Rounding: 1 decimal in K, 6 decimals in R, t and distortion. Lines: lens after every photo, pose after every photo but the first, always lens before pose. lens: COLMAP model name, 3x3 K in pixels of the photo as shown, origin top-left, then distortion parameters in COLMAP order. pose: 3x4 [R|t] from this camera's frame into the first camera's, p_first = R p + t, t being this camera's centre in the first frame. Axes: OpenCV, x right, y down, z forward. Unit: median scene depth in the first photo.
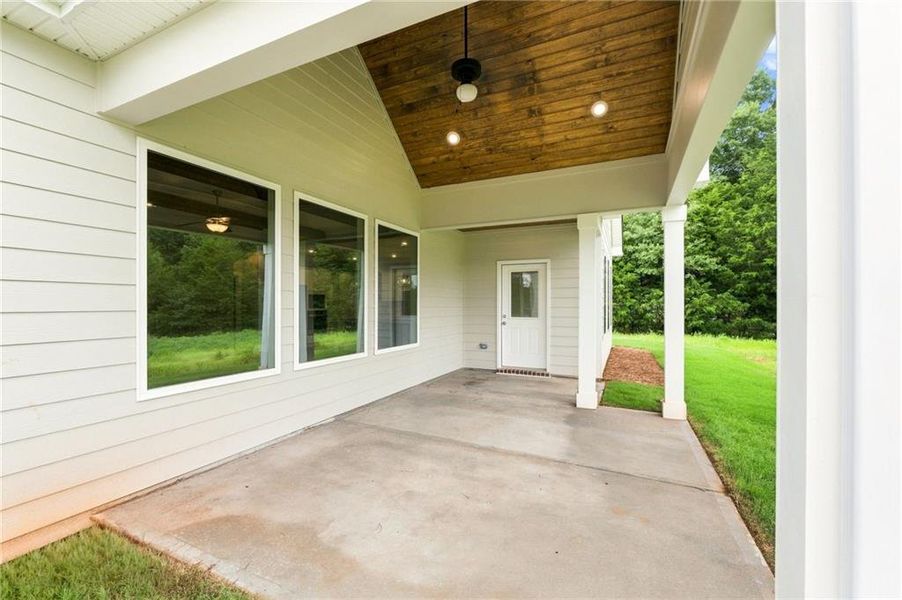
lens RADIAL K [[385.8, 0, 447.8], [0, 385.8, 305.6], [0, 0, 1]] dist [0.000884, 0.000304]
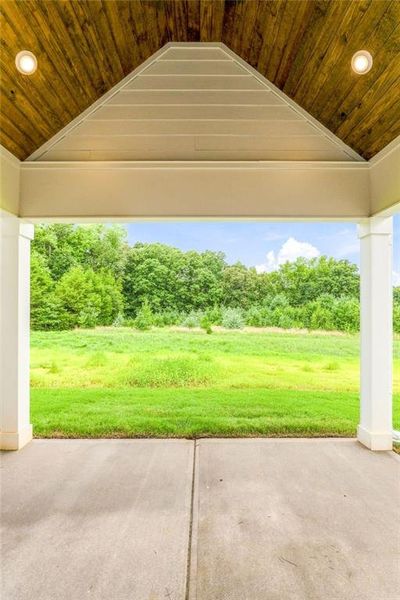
lens RADIAL K [[265.2, 0, 200.5], [0, 265.2, 307.2], [0, 0, 1]] dist [-0.001377, -0.000273]
pose [[-0.426951, 0.000775, 0.904274, -0.204027], [-0.004163, 0.999987, -0.002822, -0.049286], [-0.904265, -0.004969, -0.426943, 0.939597]]
